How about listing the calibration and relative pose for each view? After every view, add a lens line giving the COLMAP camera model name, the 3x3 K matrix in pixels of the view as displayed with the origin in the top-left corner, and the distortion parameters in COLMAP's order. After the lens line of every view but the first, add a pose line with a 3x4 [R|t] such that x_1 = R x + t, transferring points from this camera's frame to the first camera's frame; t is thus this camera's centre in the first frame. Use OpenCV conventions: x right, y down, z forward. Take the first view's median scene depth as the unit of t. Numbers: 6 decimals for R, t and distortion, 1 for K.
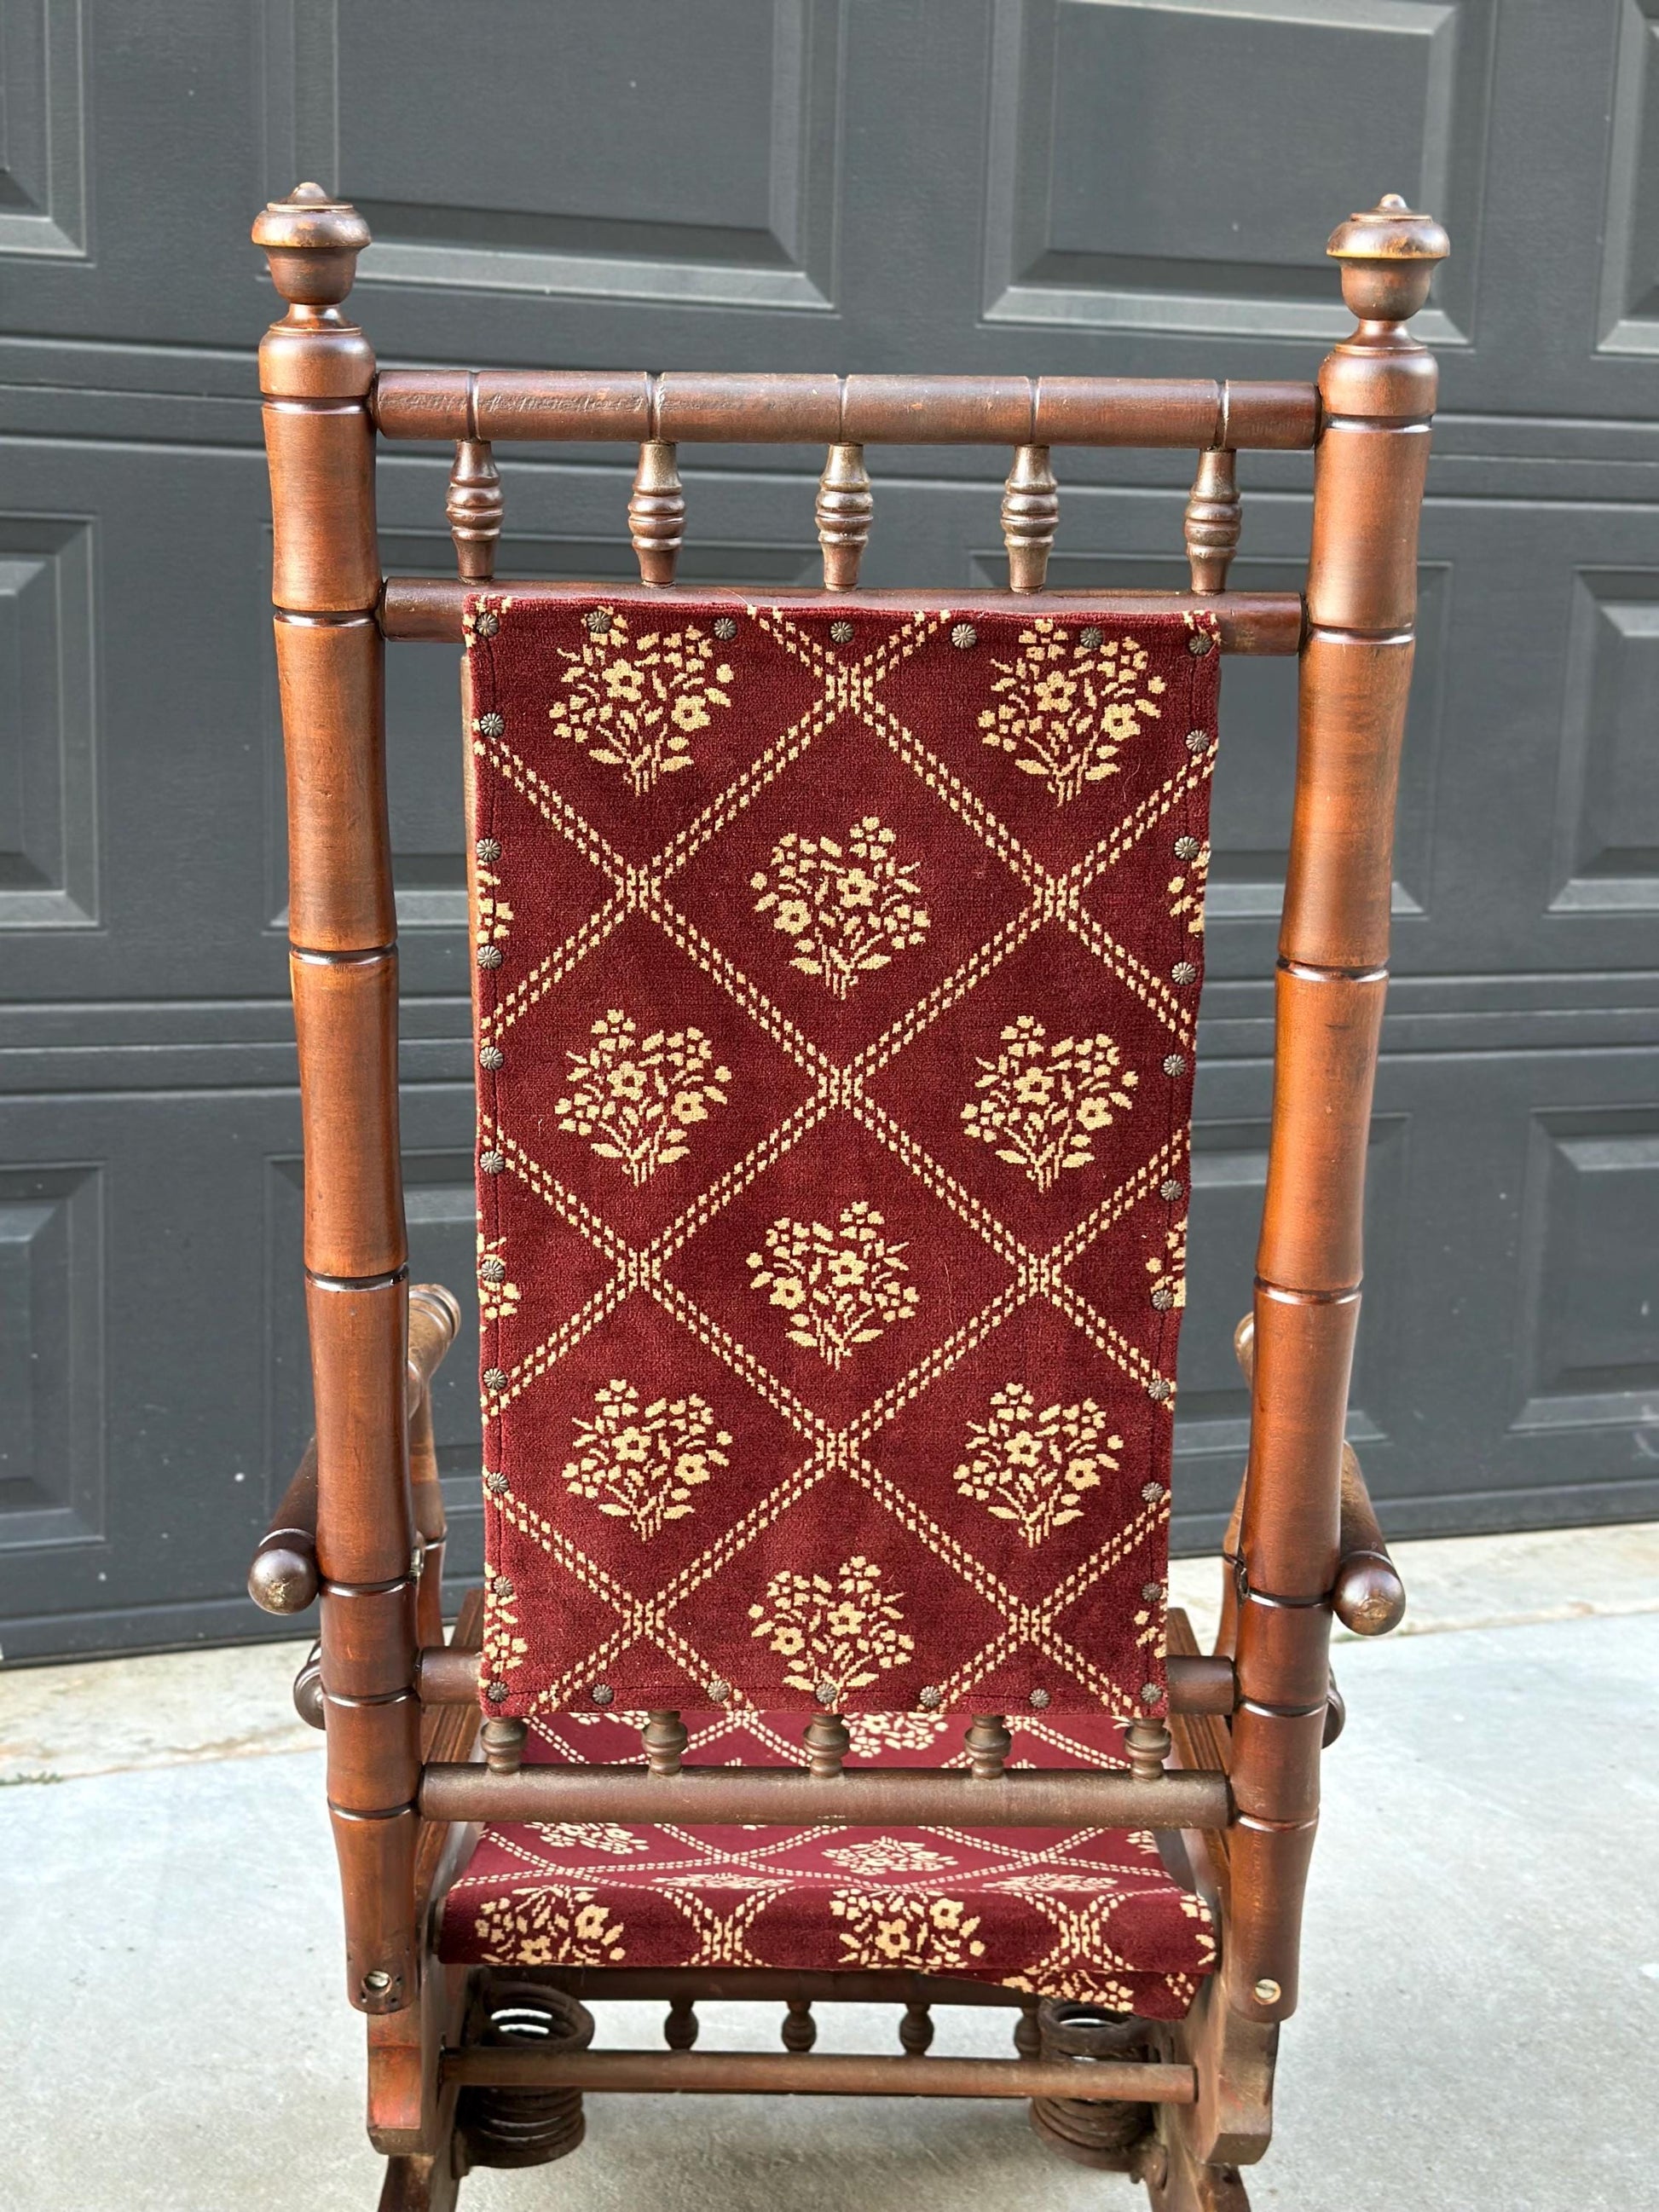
lens RADIAL K [[3114.0, 0, 833.9], [0, 3114.0, 1116.4], [0, 0, 1]] dist [0.133620, 0.000000]
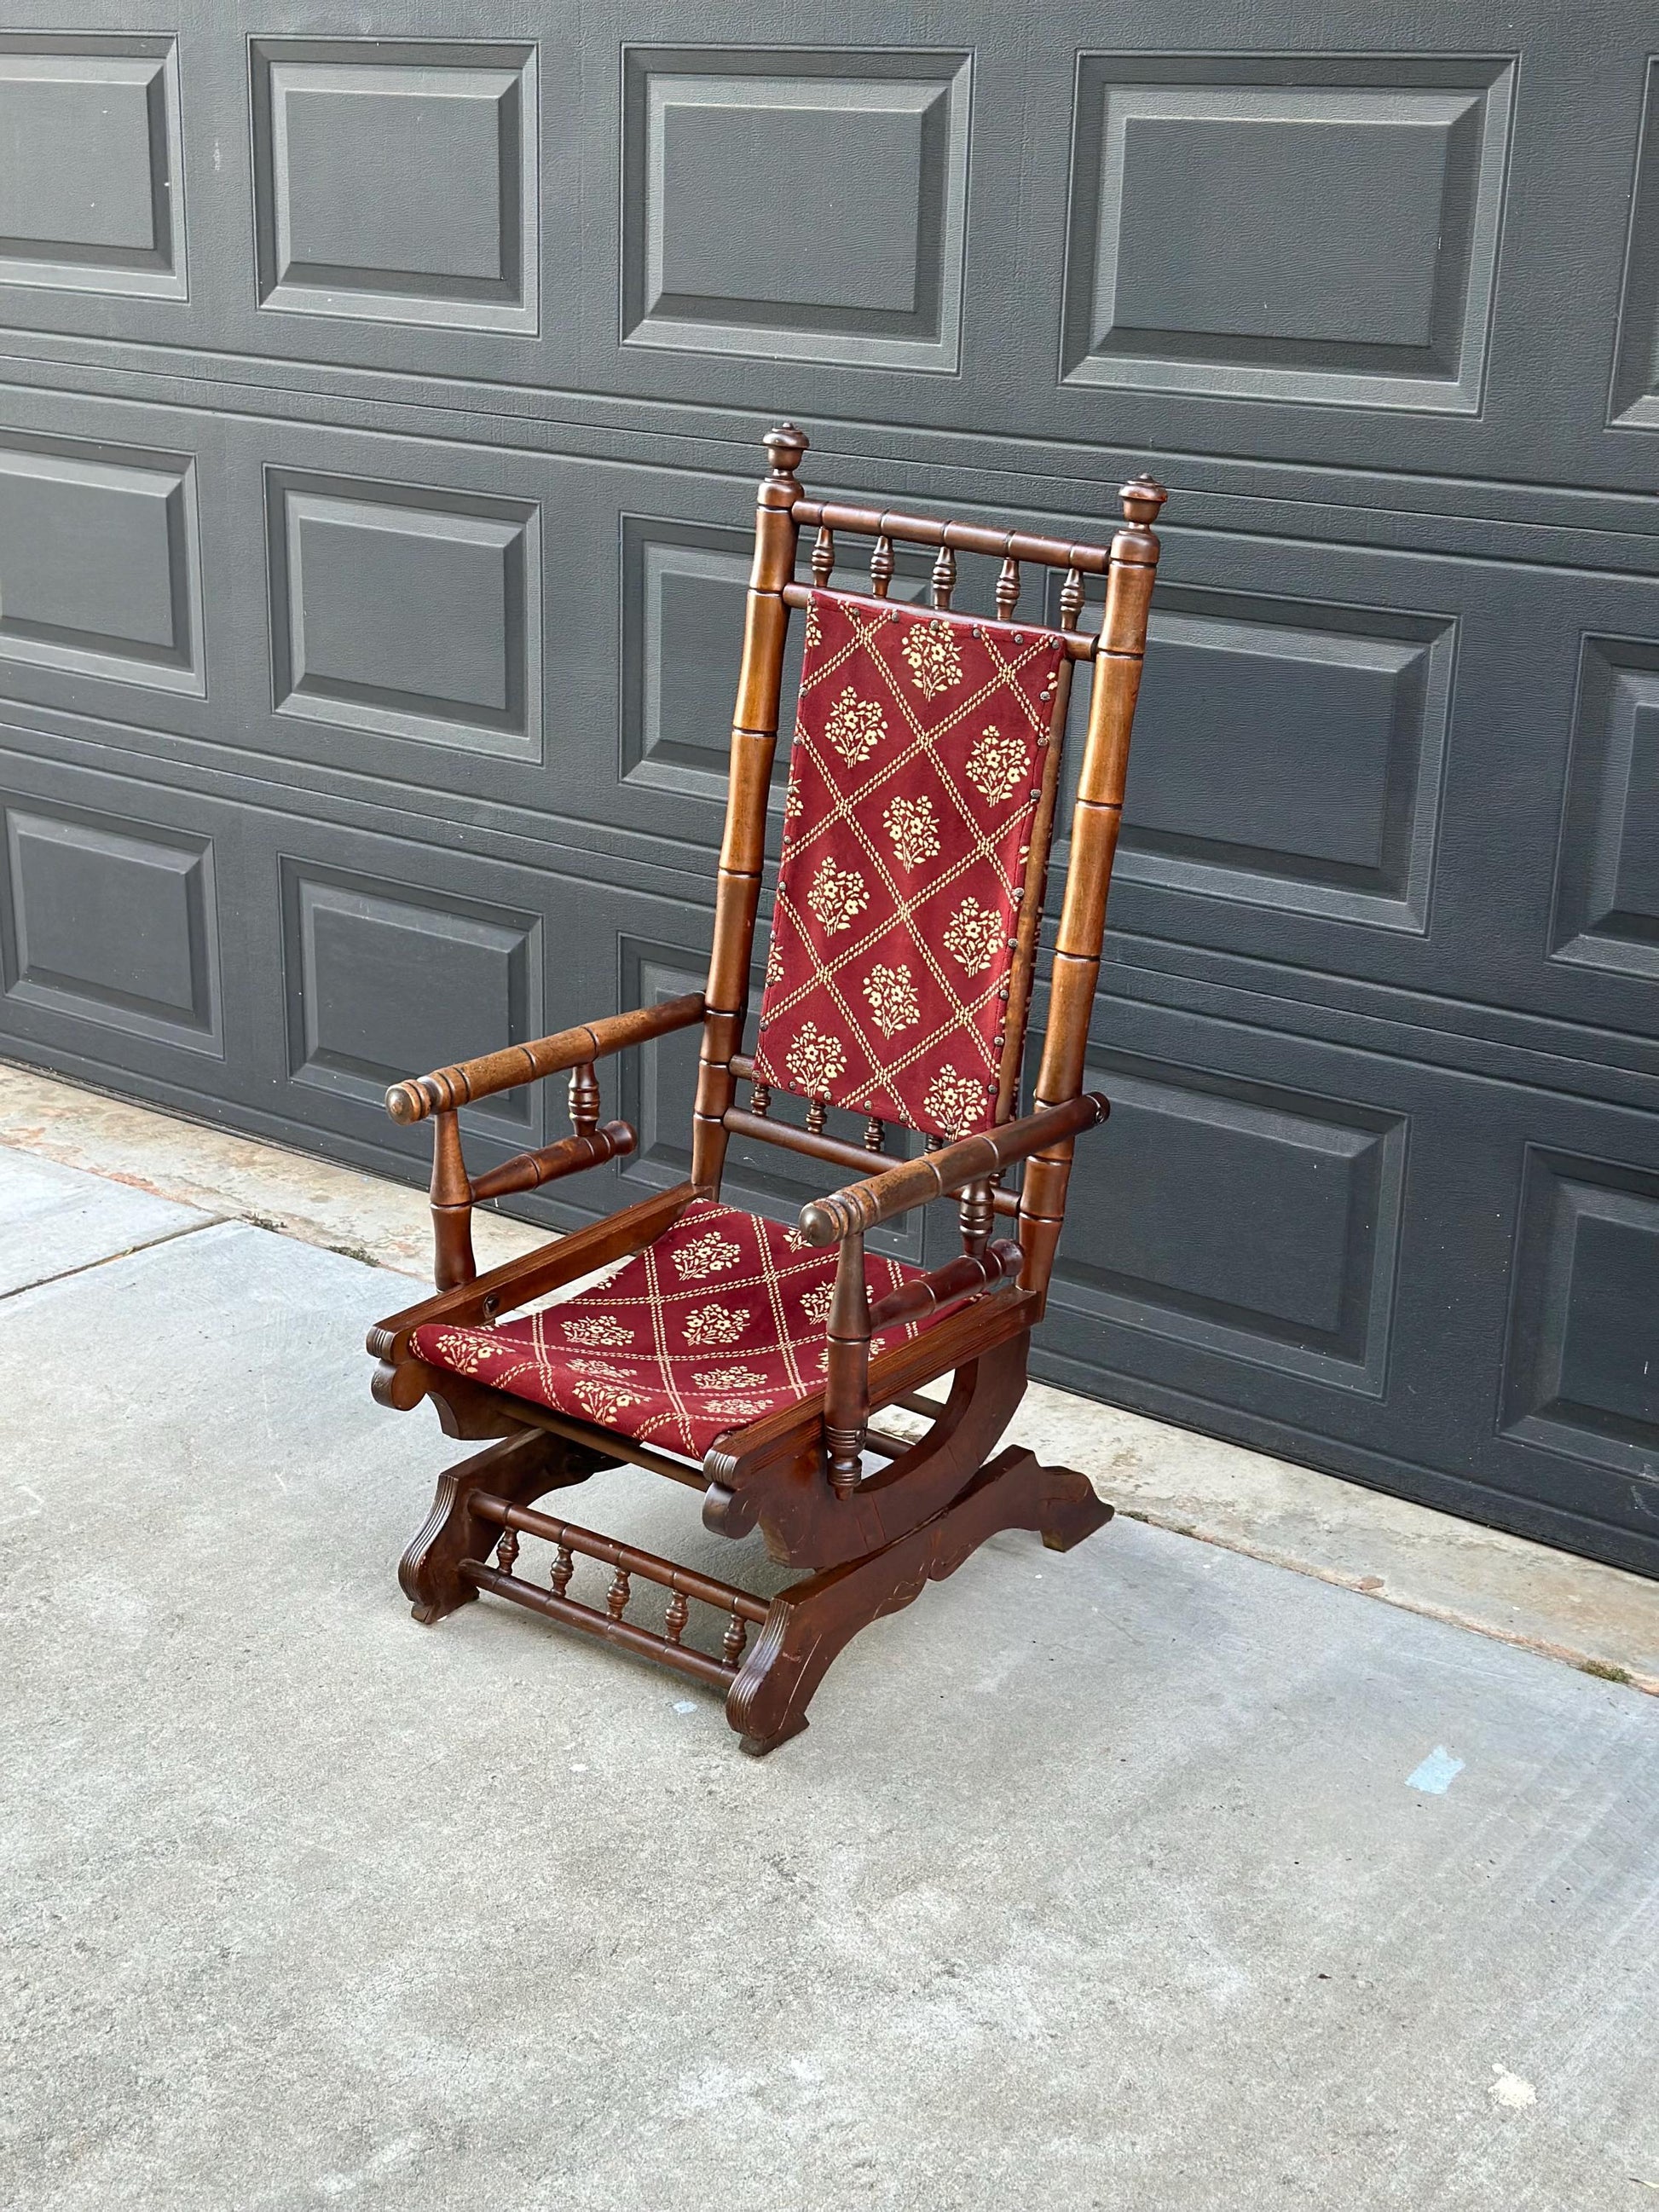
lens RADIAL K [[3114.0, 0, 798.0], [0, 3114.0, 1123.6], [0, 0, 1]] dist [0.133620, 0.000000]
pose [[0.522036, 0.244262, -0.817199, 2.042977], [-0.164434, 0.968964, 0.184582, -0.347521], [0.836923, 0.038017, 0.545999, 0.478856]]
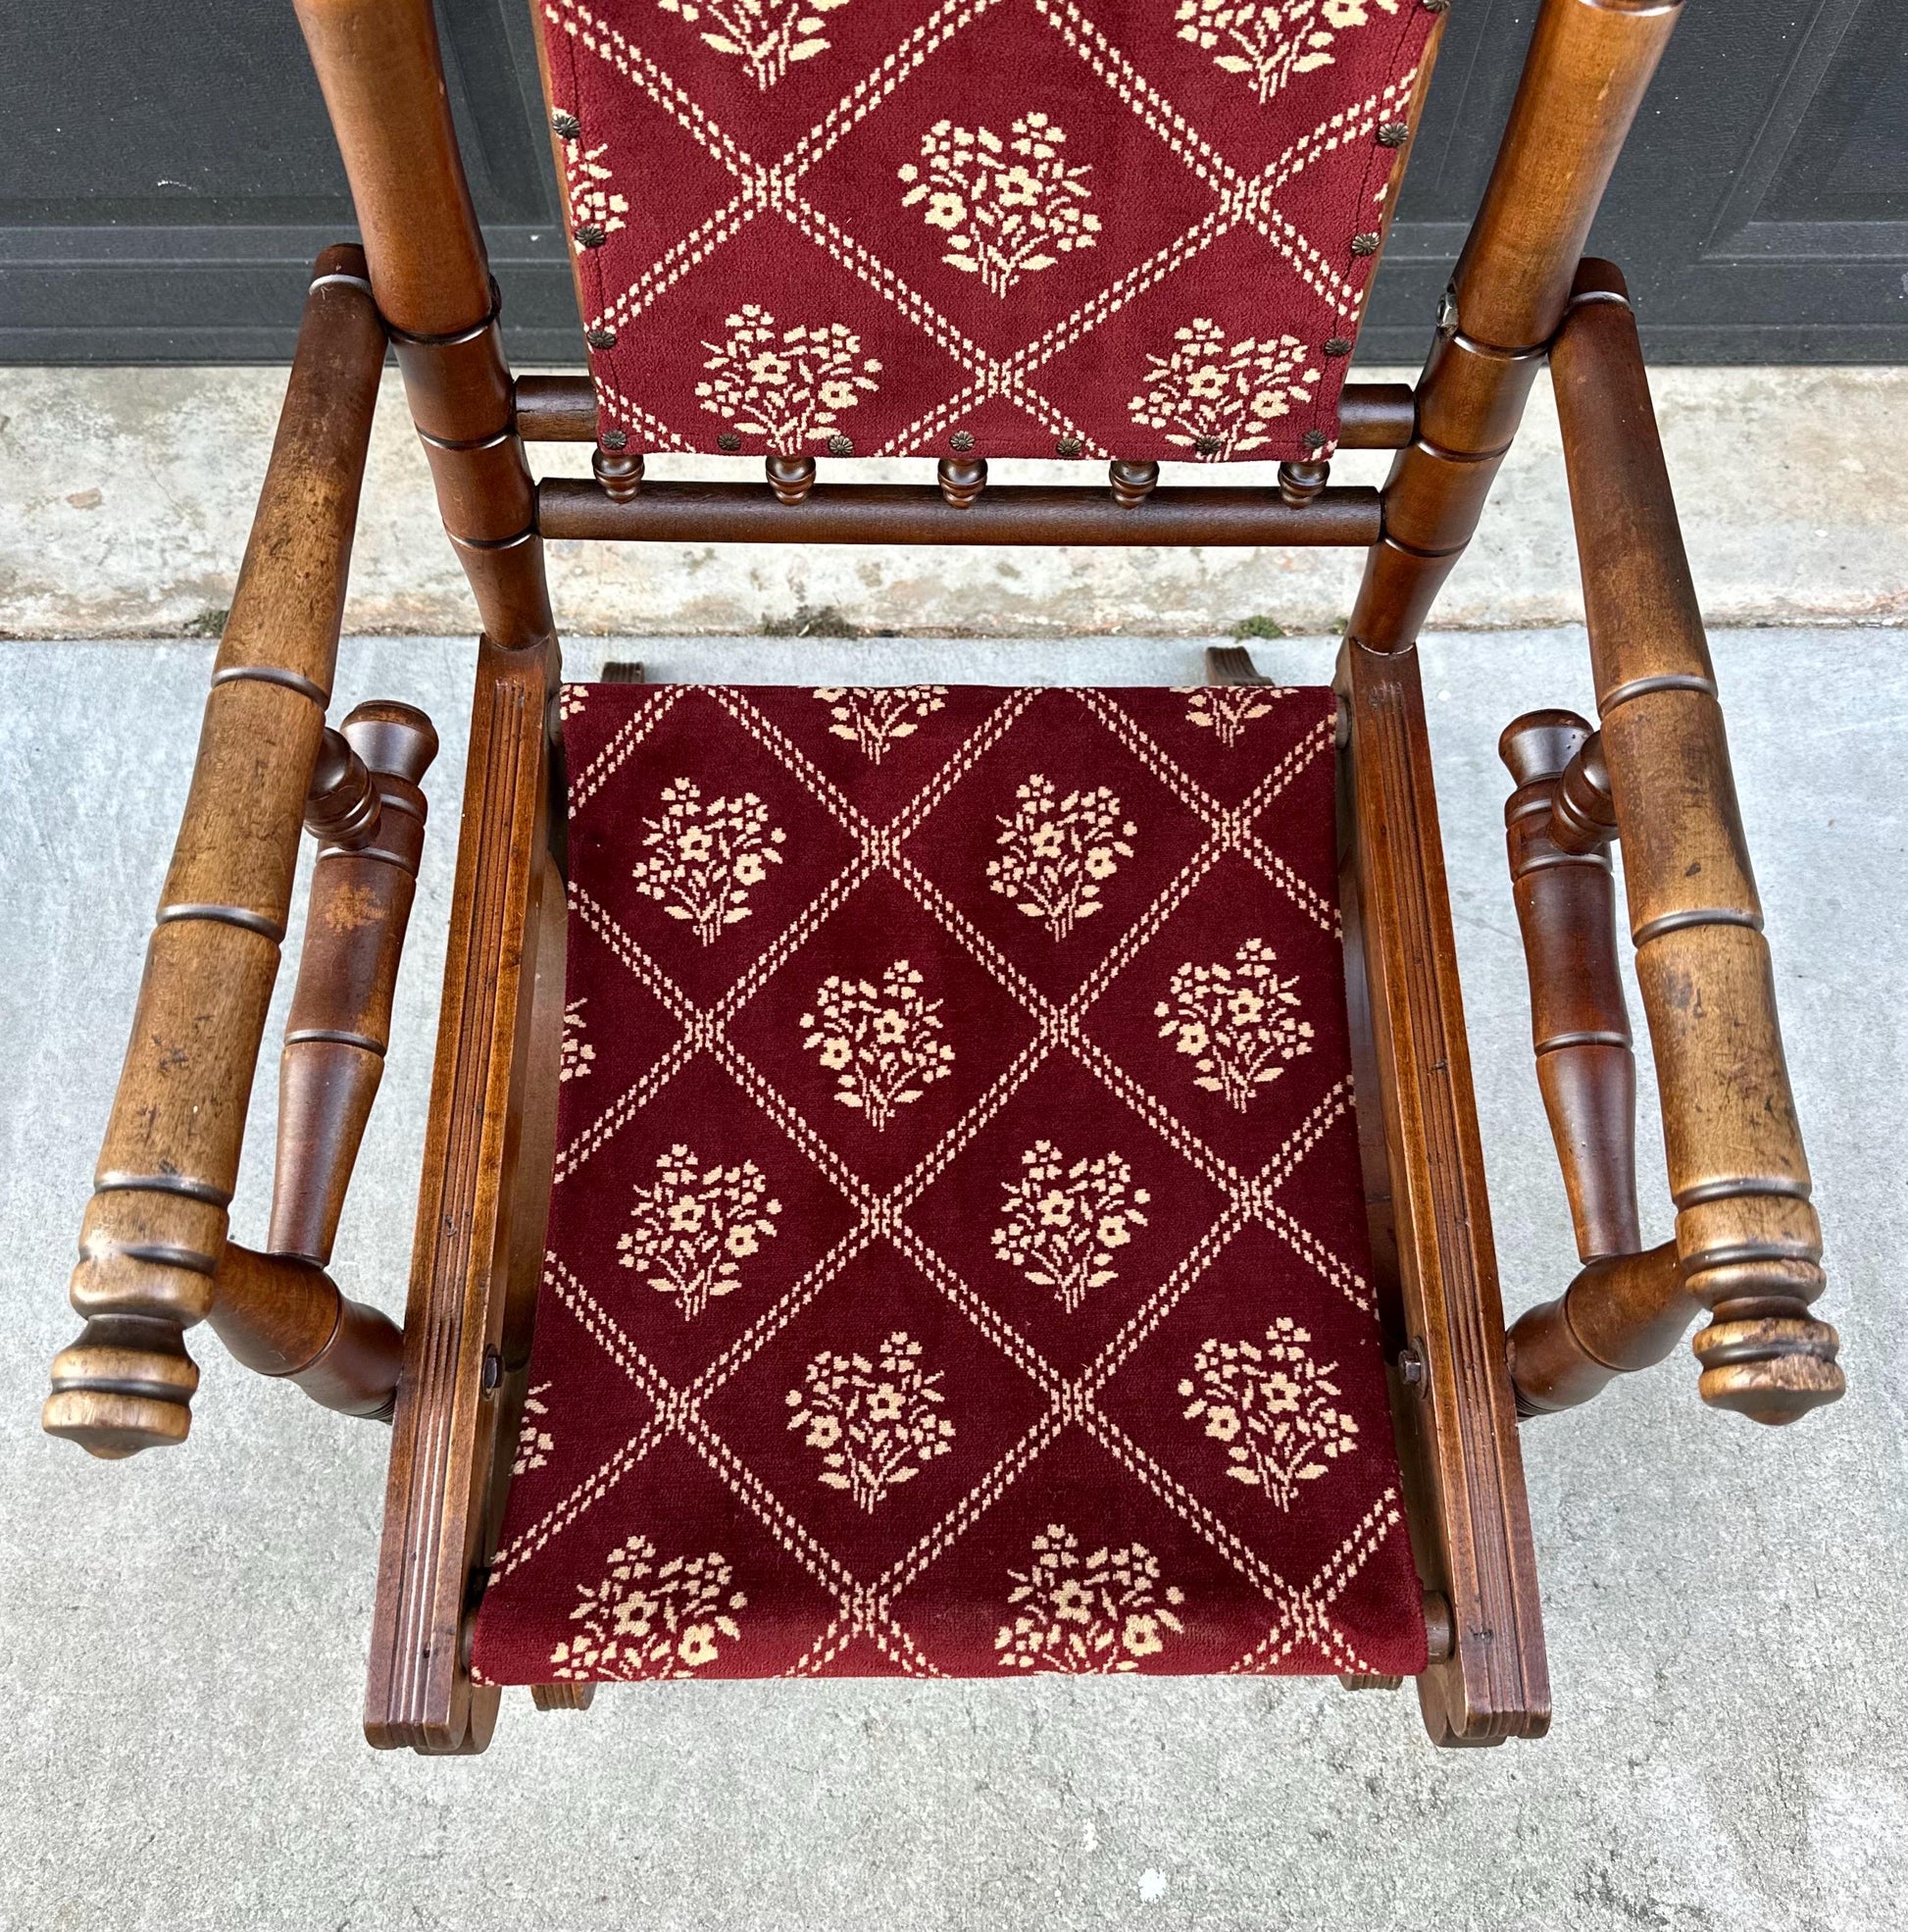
lens RADIAL K [[1851.1, 0, 936.8], [0, 1851.1, 880.5], [0, 0, 1]] dist [0.061414, 0.000000]
pose [[0.937614, 0.294019, -0.185560, 0.383738], [-0.029845, 0.599807, 0.799588, -0.314723], [0.346394, -0.744167, 0.571163, 1.323903]]
